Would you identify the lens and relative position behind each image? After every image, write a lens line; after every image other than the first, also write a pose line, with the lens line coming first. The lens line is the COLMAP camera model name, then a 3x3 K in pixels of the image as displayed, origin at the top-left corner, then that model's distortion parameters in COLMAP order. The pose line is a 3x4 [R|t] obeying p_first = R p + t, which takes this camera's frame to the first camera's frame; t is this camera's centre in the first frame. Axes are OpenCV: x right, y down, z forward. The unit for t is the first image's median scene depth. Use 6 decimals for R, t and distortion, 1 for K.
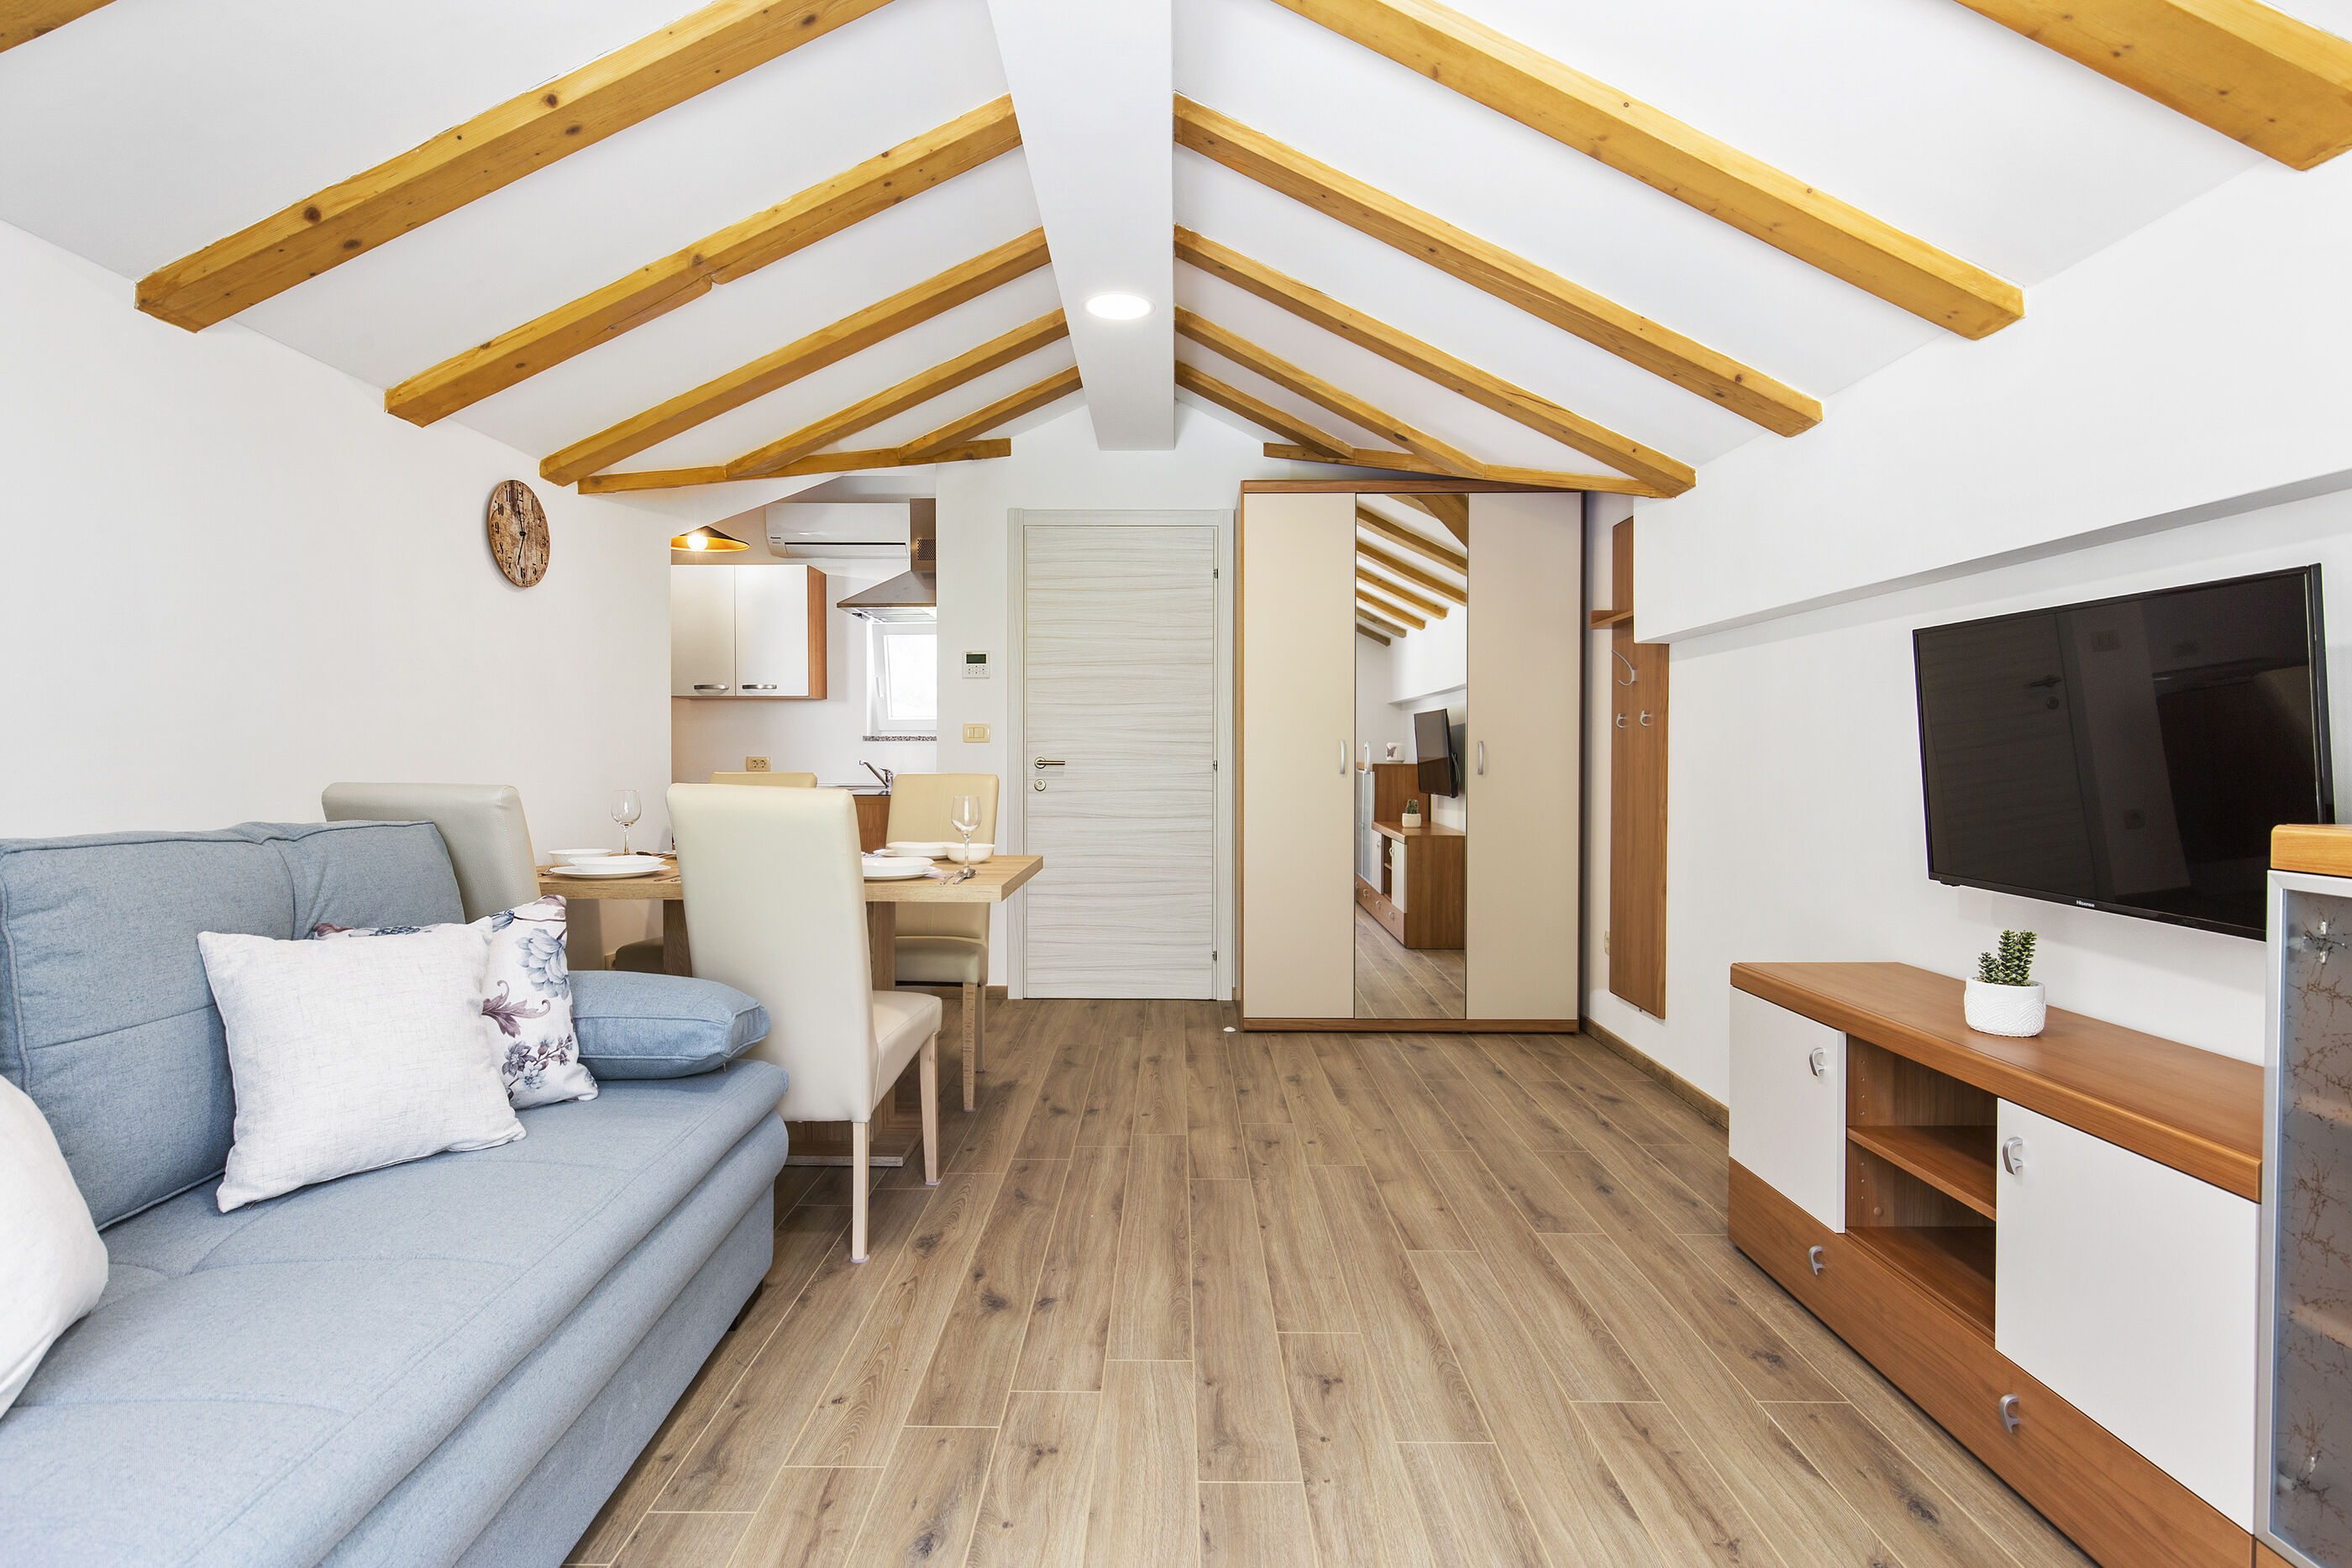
lens RADIAL K [[1171.1, 0, 1176.0], [0, 1171.1, 784.0], [0, 0, 1]] dist [-0.001577, -0.000197]
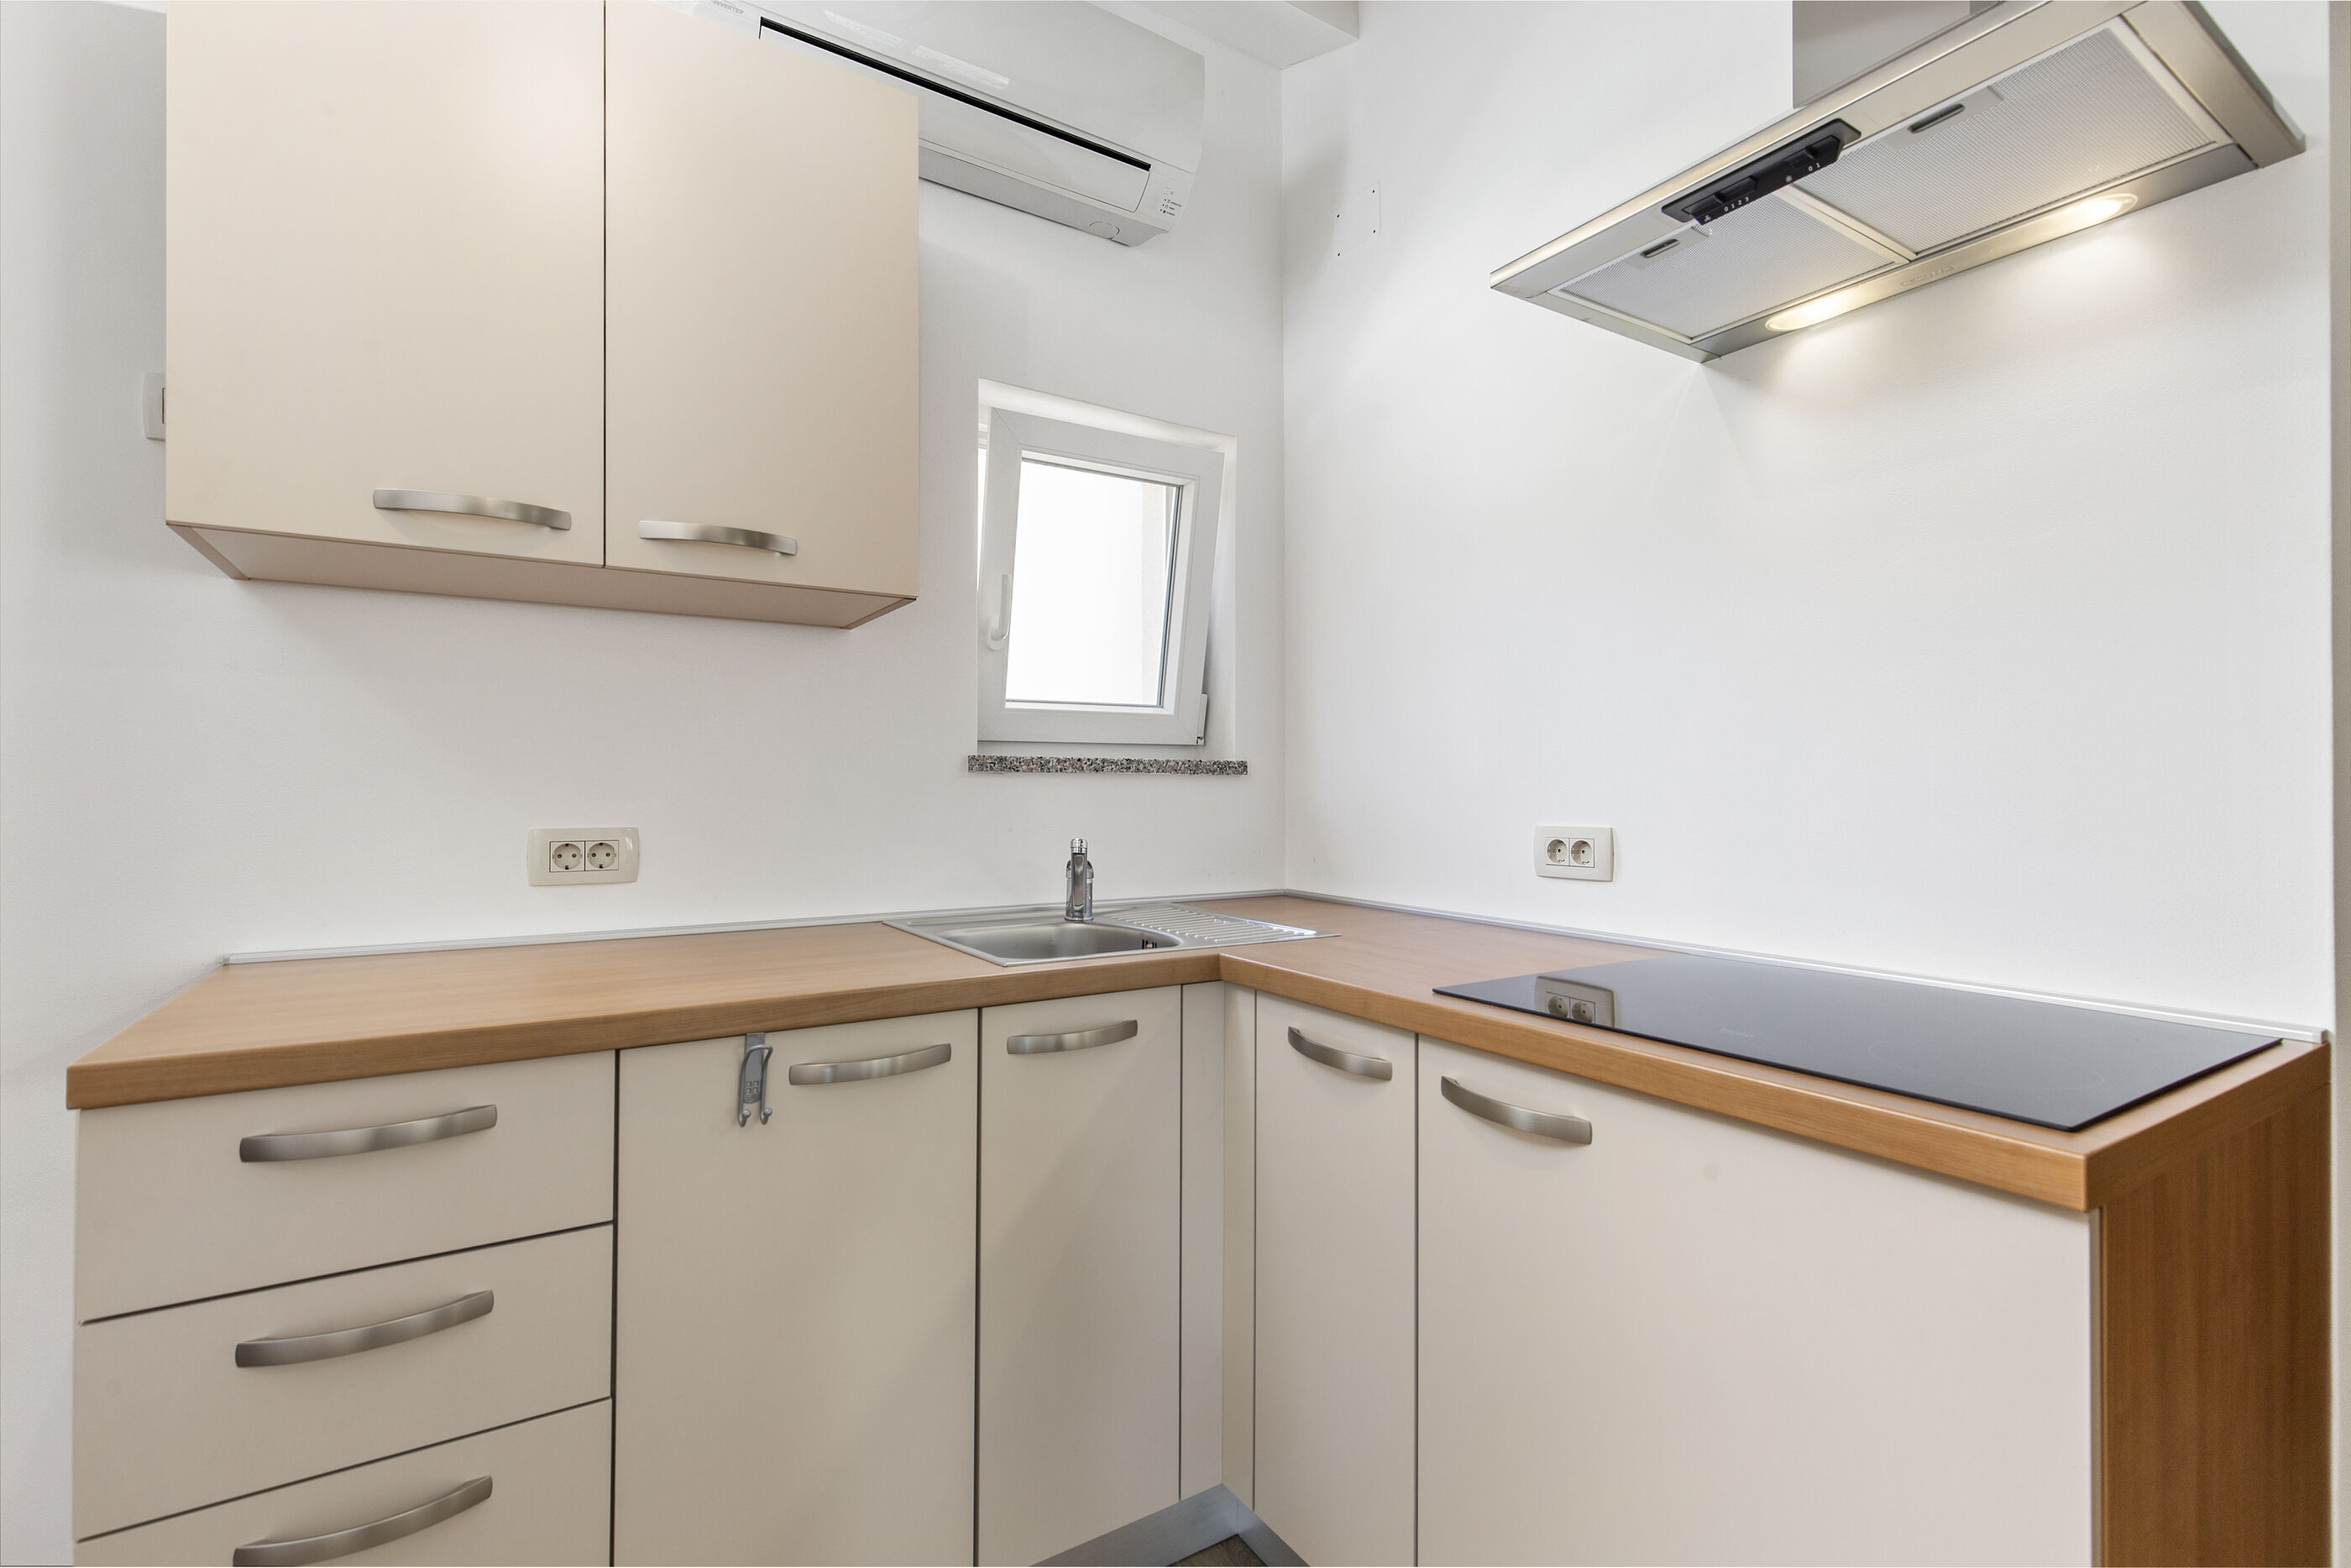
lens RADIAL K [[1040.5, 0, 1175.5], [0, 1040.5, 784.0], [0, 0, 1]] dist [0.000181, 0.000020]
pose [[0.841056, 0.000911, 0.540948, -0.774967], [0.012559, 0.999696, -0.021210, -0.055687], [-0.540803, 0.024633, 0.840789, 1.527991]]
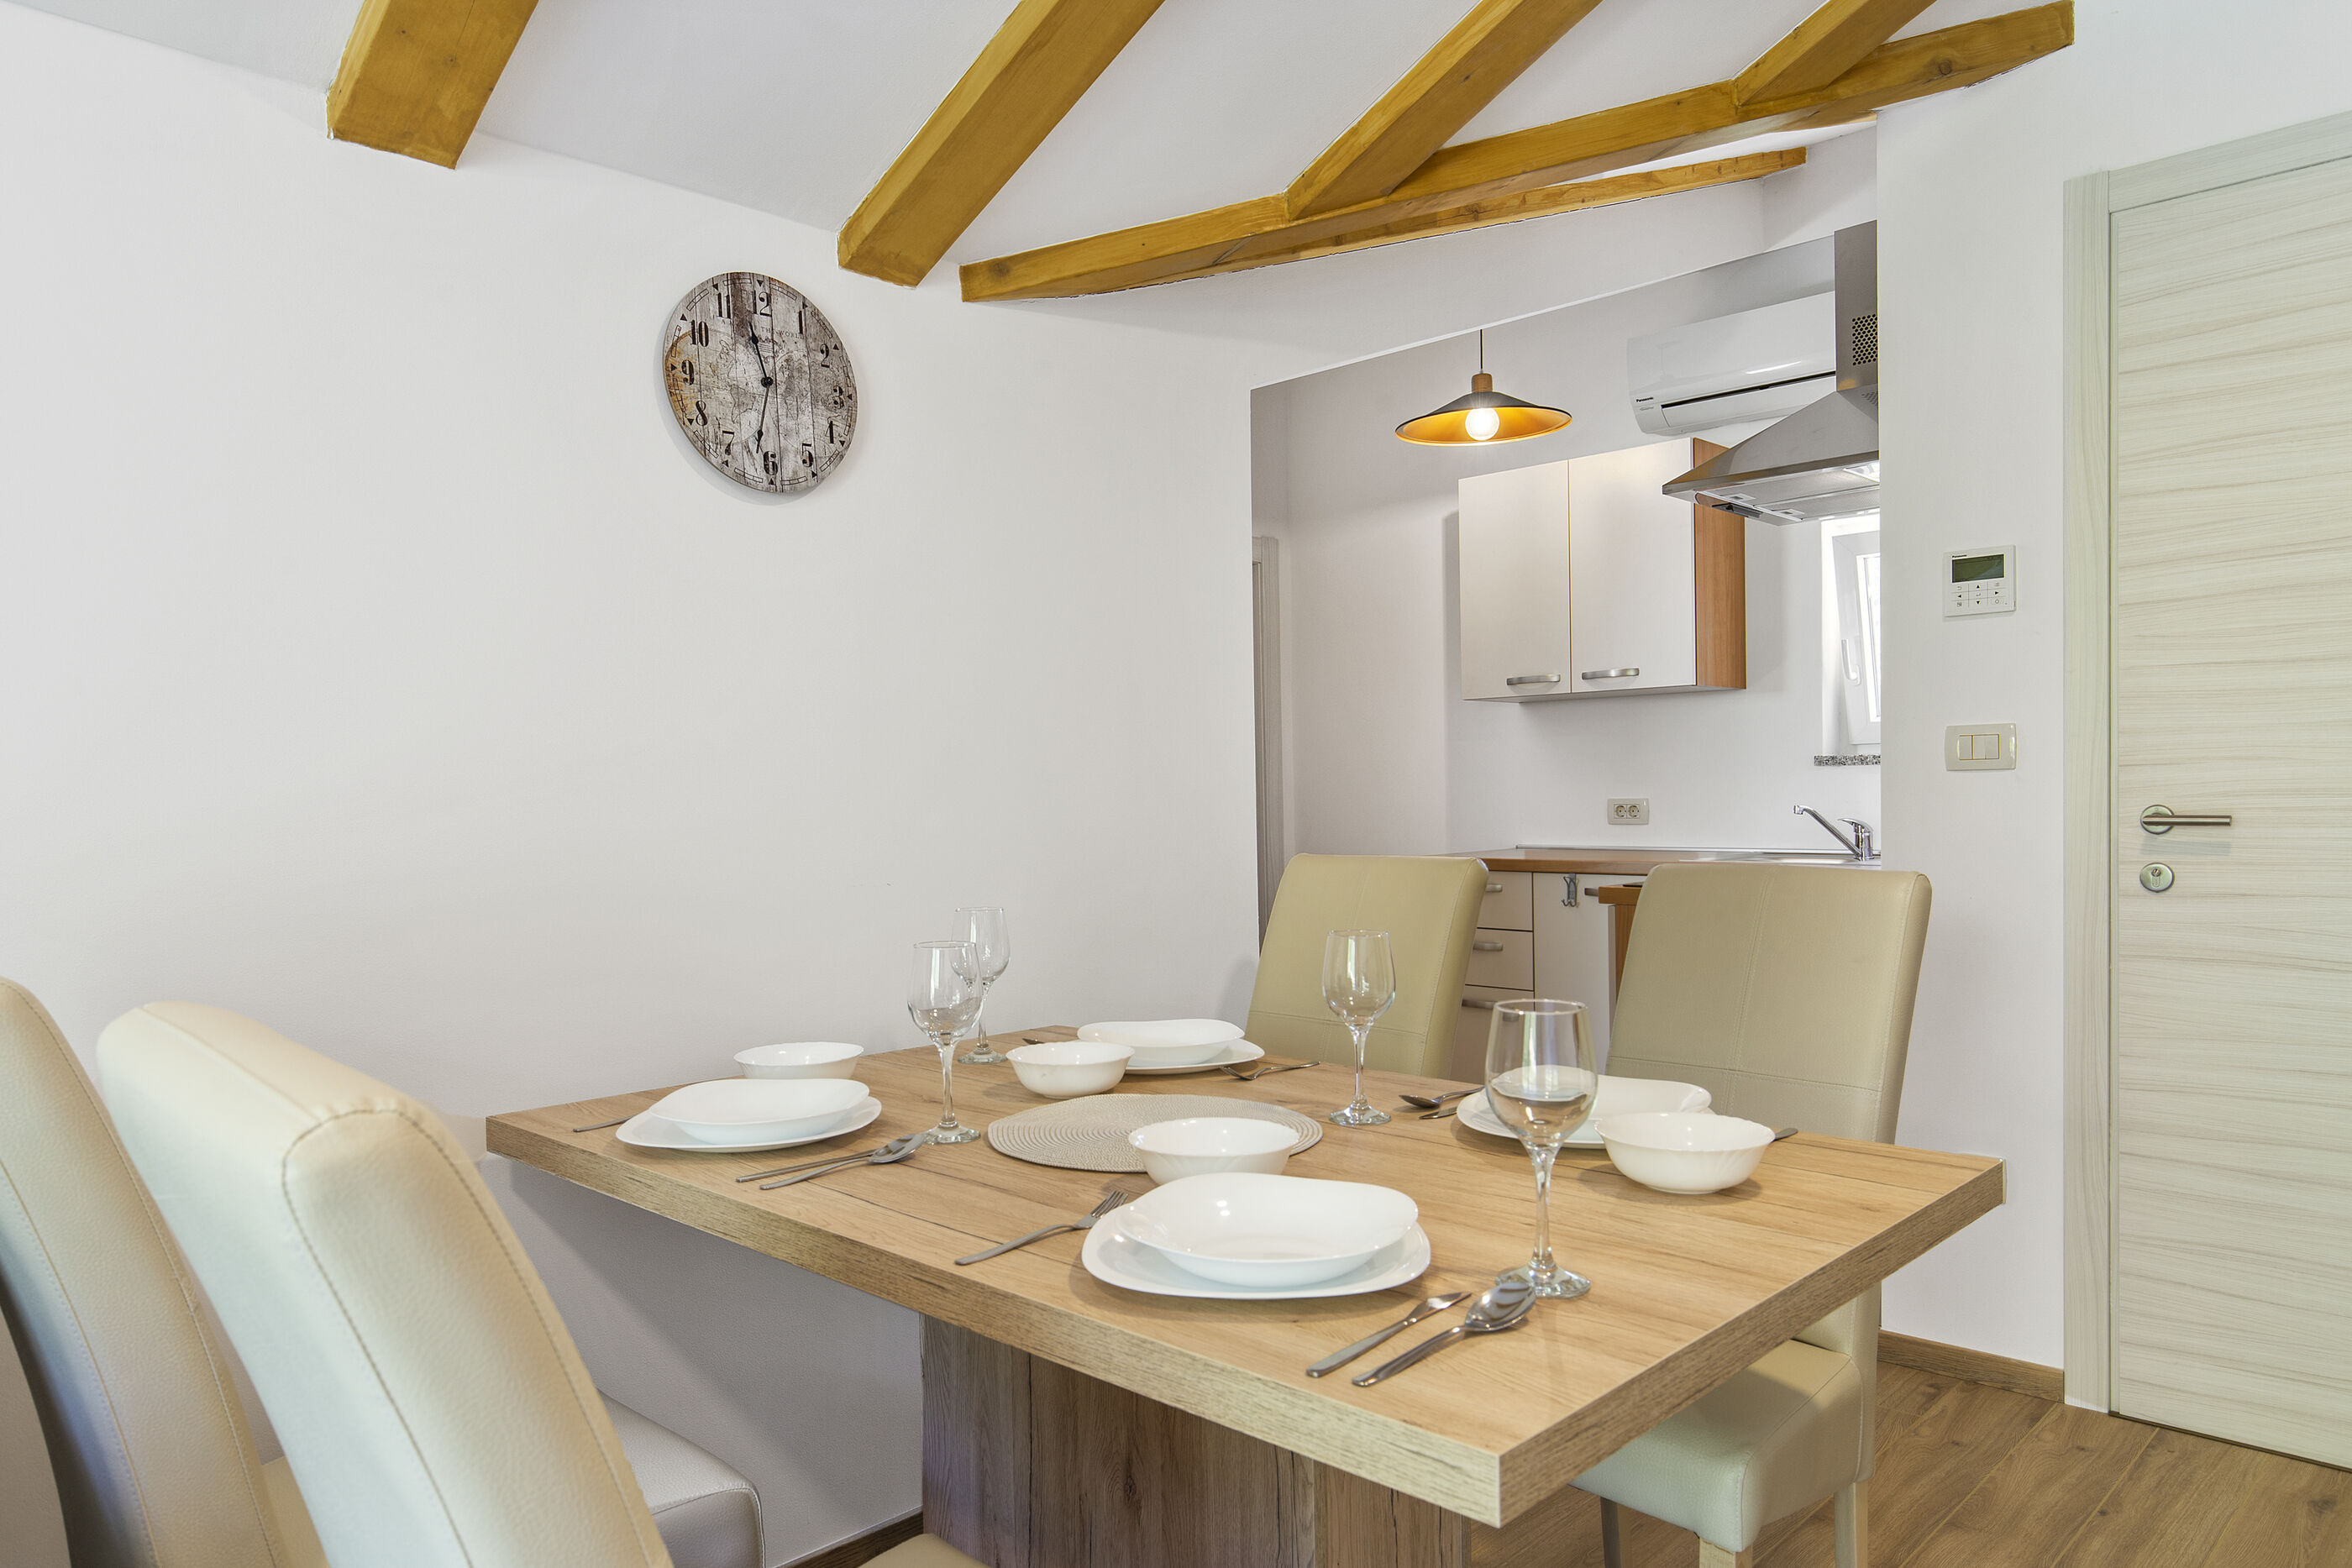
lens RADIAL K [[1555.6, 0, 1181.1], [0, 1555.6, 831.5], [0, 0, 1]] dist [-0.001046, 0.002381]
pose [[0.720110, 0.003827, -0.693849, 0.013625], [0.004473, 0.999938, 0.010157, -0.033445], [0.693845, -0.010418, 0.720049, 0.656332]]
